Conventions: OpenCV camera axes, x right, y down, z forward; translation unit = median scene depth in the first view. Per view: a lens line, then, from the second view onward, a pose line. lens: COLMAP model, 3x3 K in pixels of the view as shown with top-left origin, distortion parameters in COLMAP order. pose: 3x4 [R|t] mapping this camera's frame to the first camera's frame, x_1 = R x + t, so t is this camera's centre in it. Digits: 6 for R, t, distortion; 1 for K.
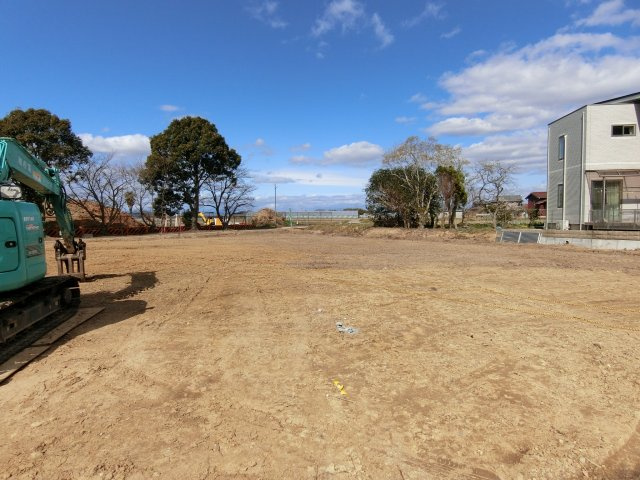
lens RADIAL K [[364.0, 0, 319.0], [0, 364.0, 237.5], [0, 0, 1]] dist [-0.009572, -0.000361]
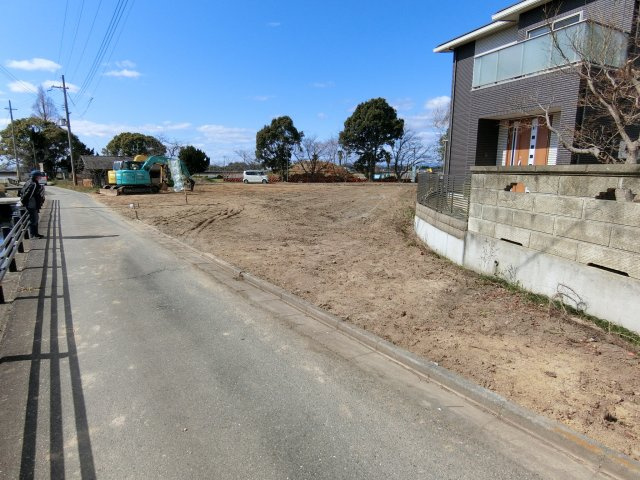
lens RADIAL K [[370.6, 0, 316.5], [0, 370.6, 230.9], [0, 0, 1]] dist [-0.016986, -0.000796]
pose [[0.527250, 0.145071, -0.837234, 0.946660], [-0.050847, 0.988939, 0.139336, -0.022800], [0.848187, -0.030894, 0.528795, 0.056887]]
